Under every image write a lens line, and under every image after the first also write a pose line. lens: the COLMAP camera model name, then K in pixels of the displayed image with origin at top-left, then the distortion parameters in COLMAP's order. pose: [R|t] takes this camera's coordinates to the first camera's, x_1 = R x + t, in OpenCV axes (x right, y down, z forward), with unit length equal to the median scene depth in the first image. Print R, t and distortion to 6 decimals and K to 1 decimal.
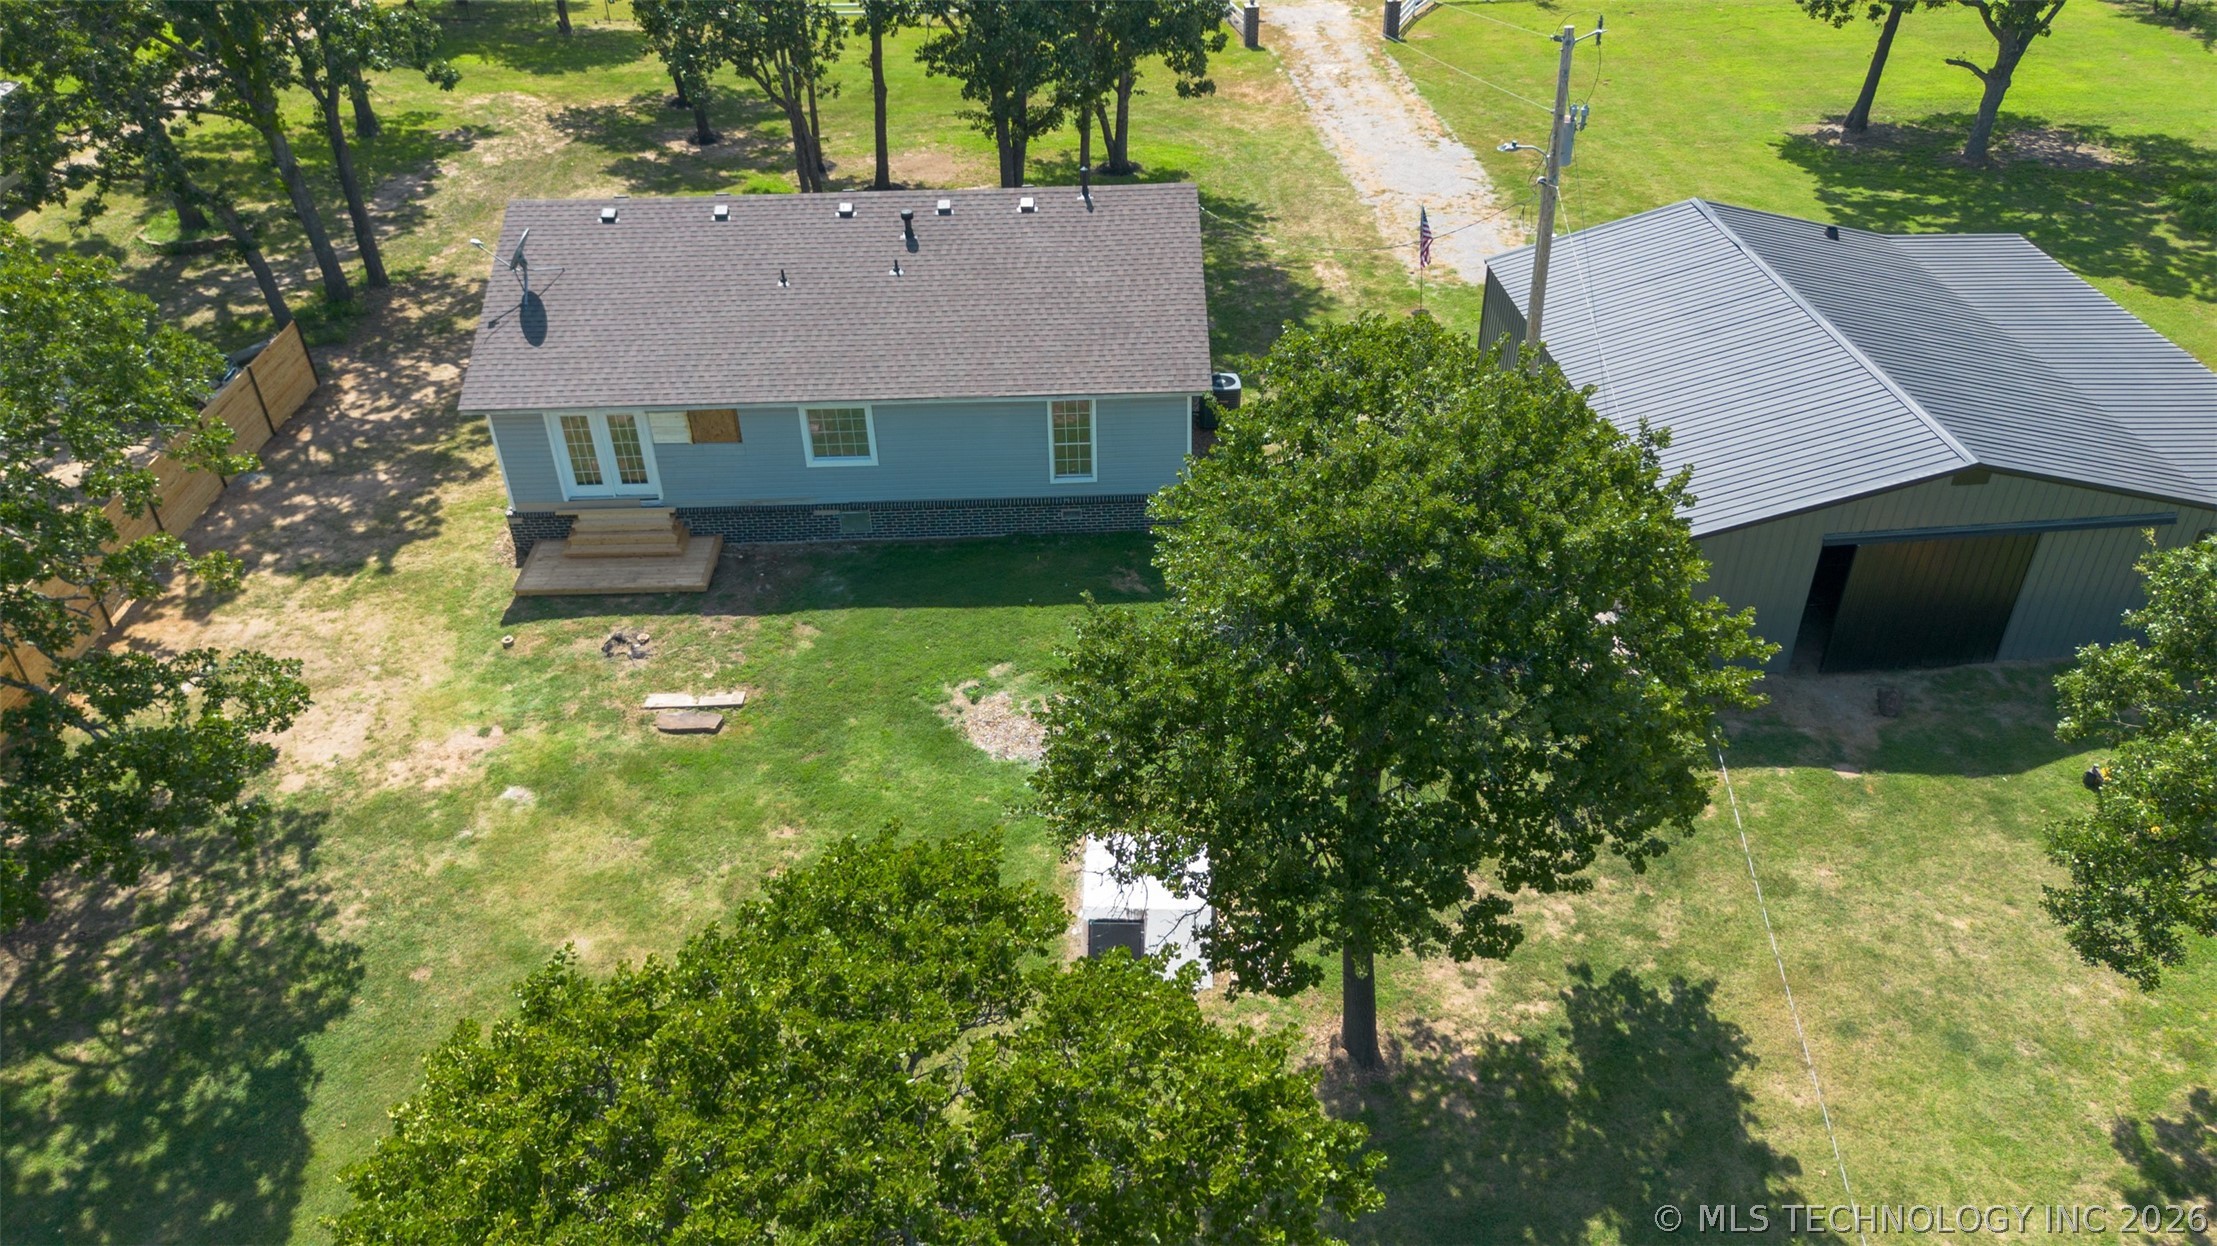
lens RADIAL K [[1562.8, 0, 1122.8], [0, 1562.8, 611.2], [0, 0, 1]] dist [0.061793, -0.055214]
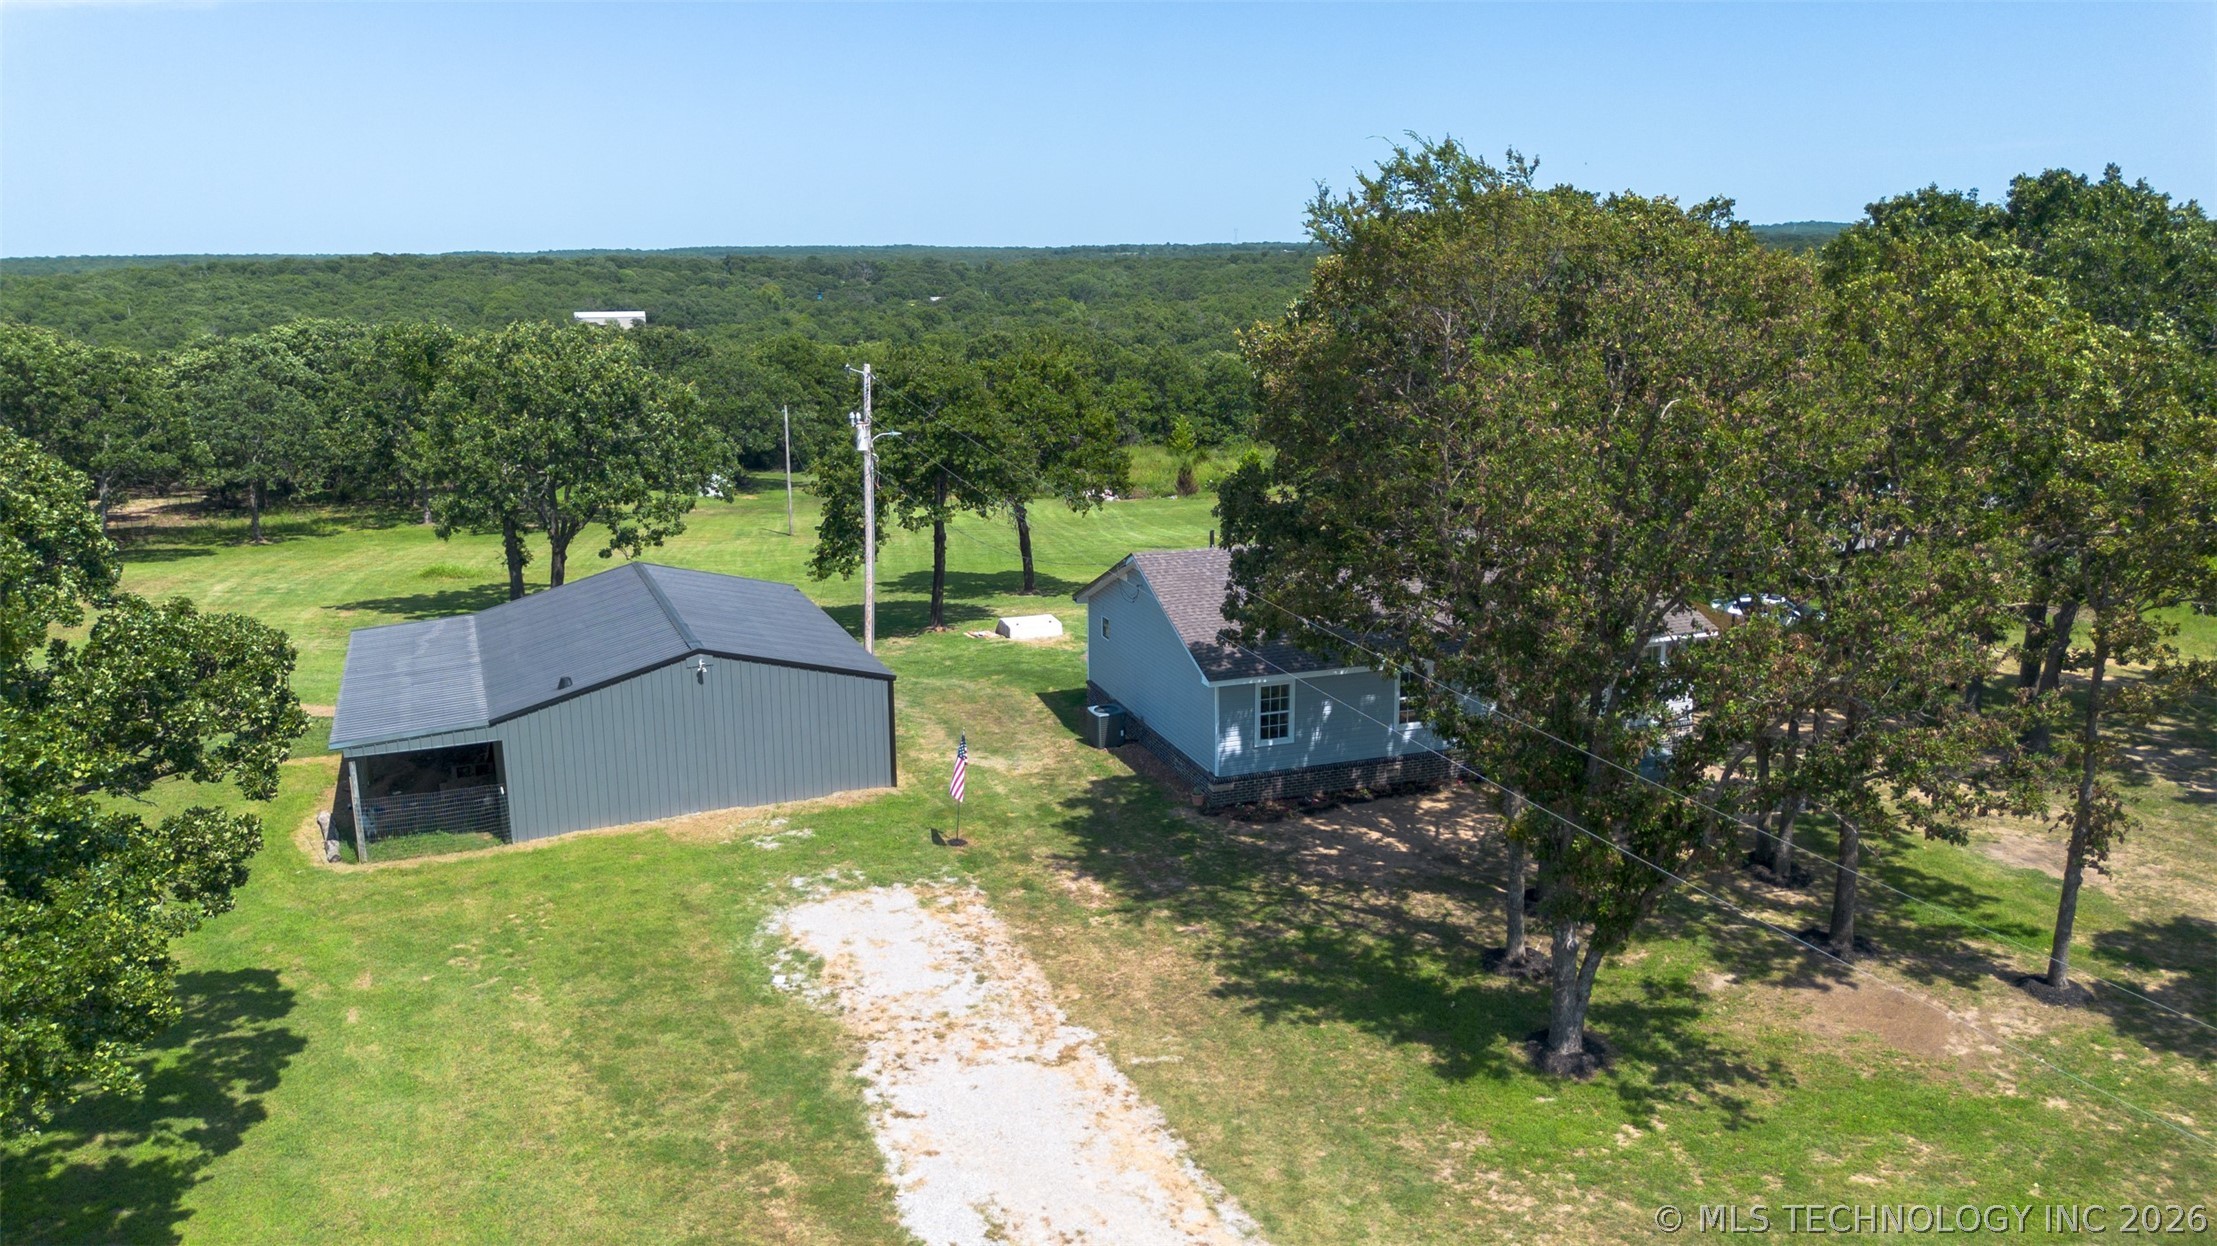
lens RADIAL K [[1562.8, 0, 1122.8], [0, 1562.8, 611.2], [0, 0, 1]] dist [0.061793, -0.055214]
pose [[-0.947250, 0.099851, -0.304545, 0.469562], [-0.158483, 0.679989, 0.715890, -1.215845], [0.278569, 0.726392, -0.628295, 1.955182]]
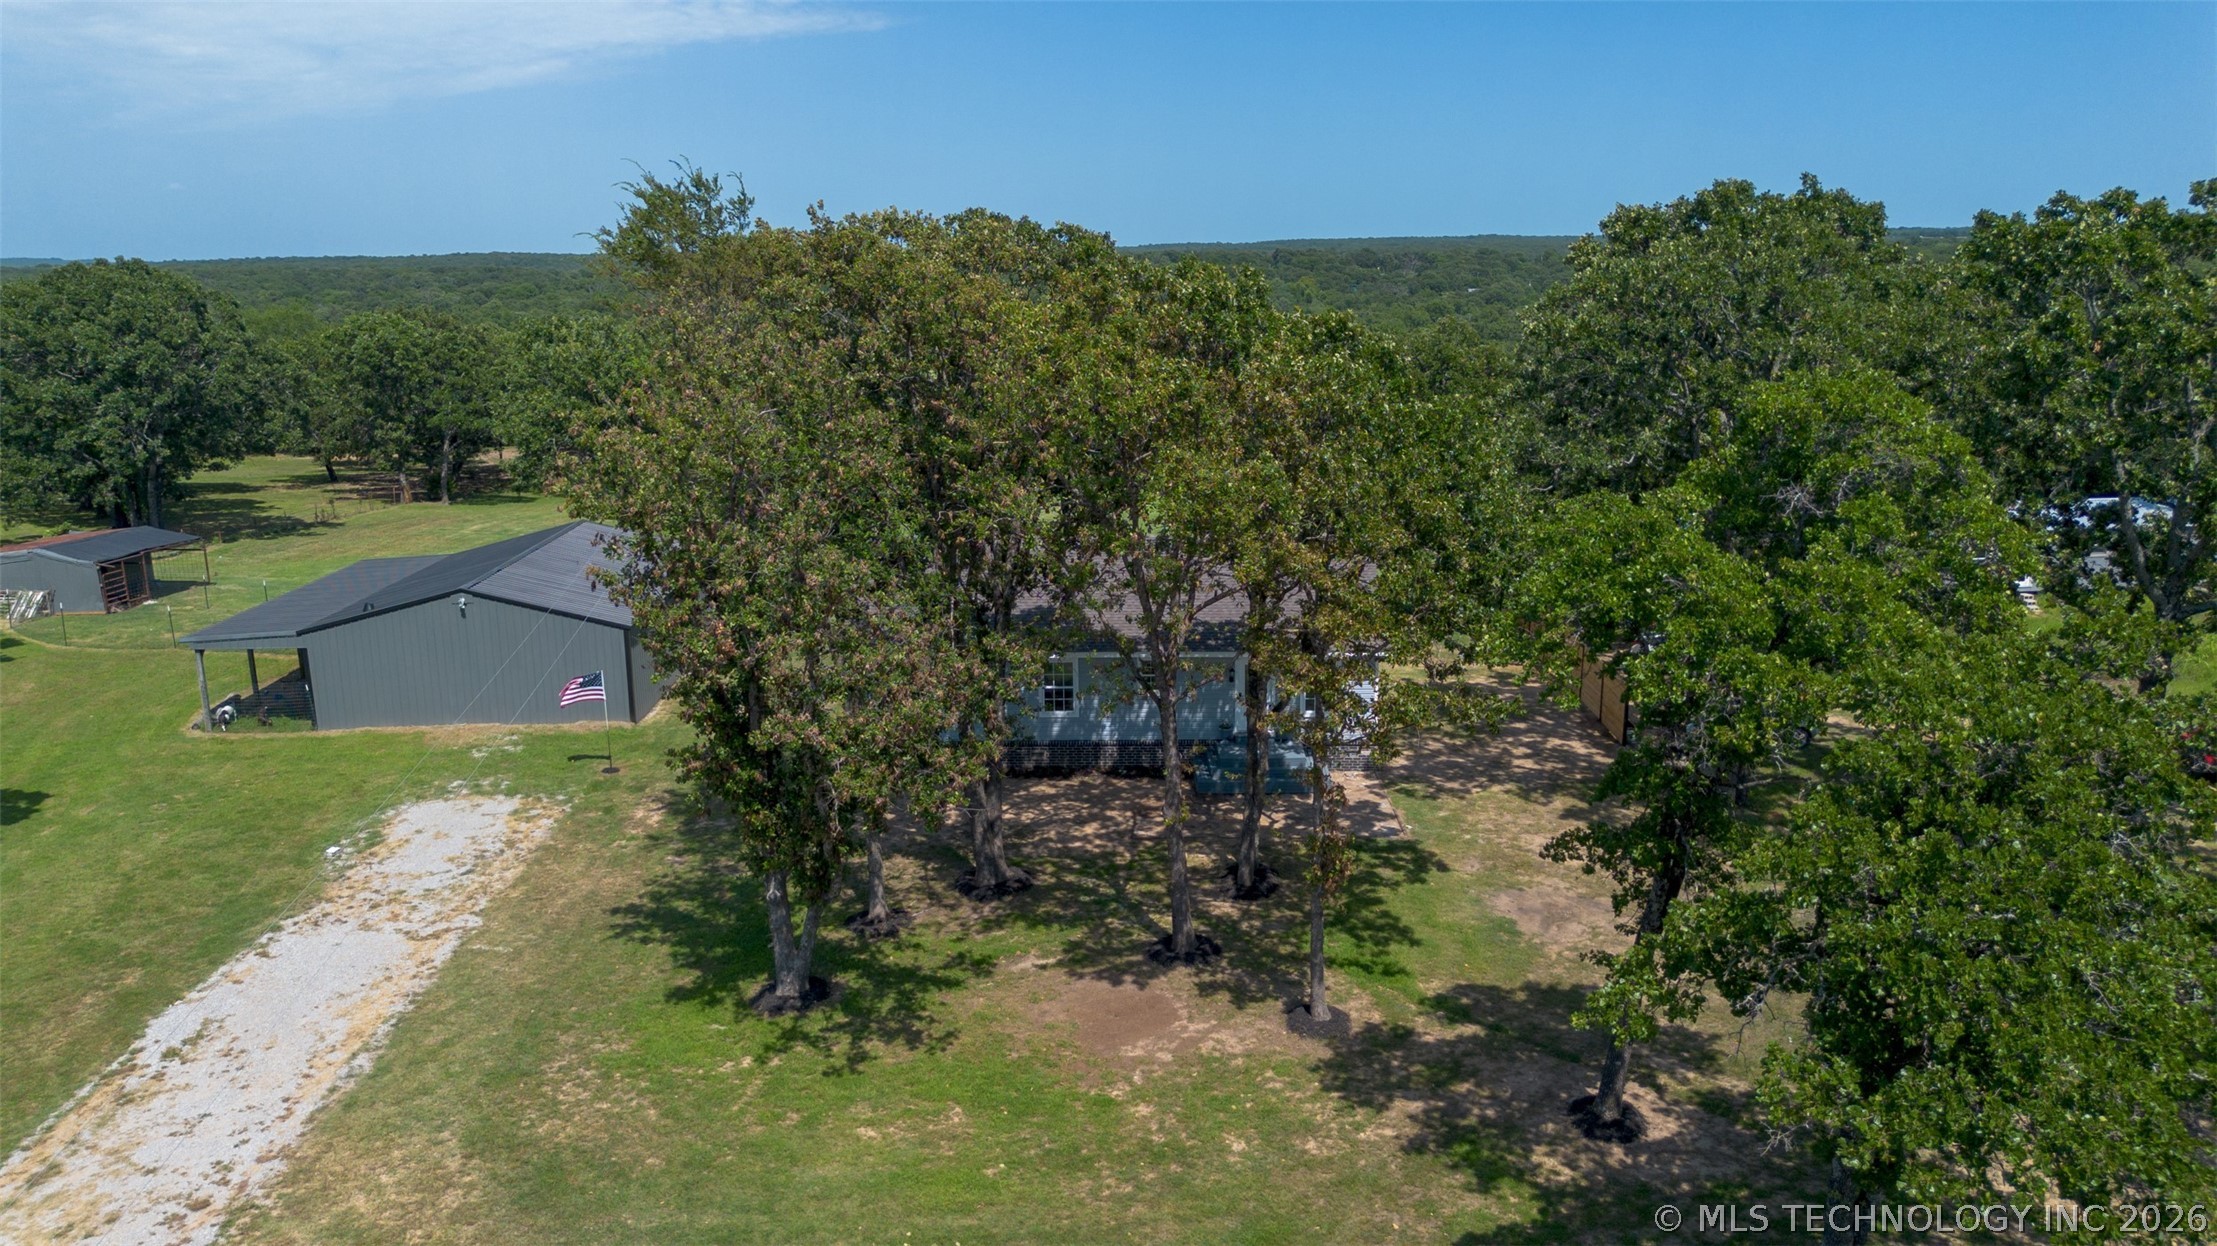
lens RADIAL K [[1577.0, 0, 1137.1], [0, 1577.0, 624.2], [0, 0, 1]] dist [0.051848, -0.049070]
pose [[-0.998763, 0.022009, 0.044585, -0.265976], [0.047892, 0.666789, 0.743706, -1.331264], [-0.013361, 0.744922, -0.667018, 2.130466]]
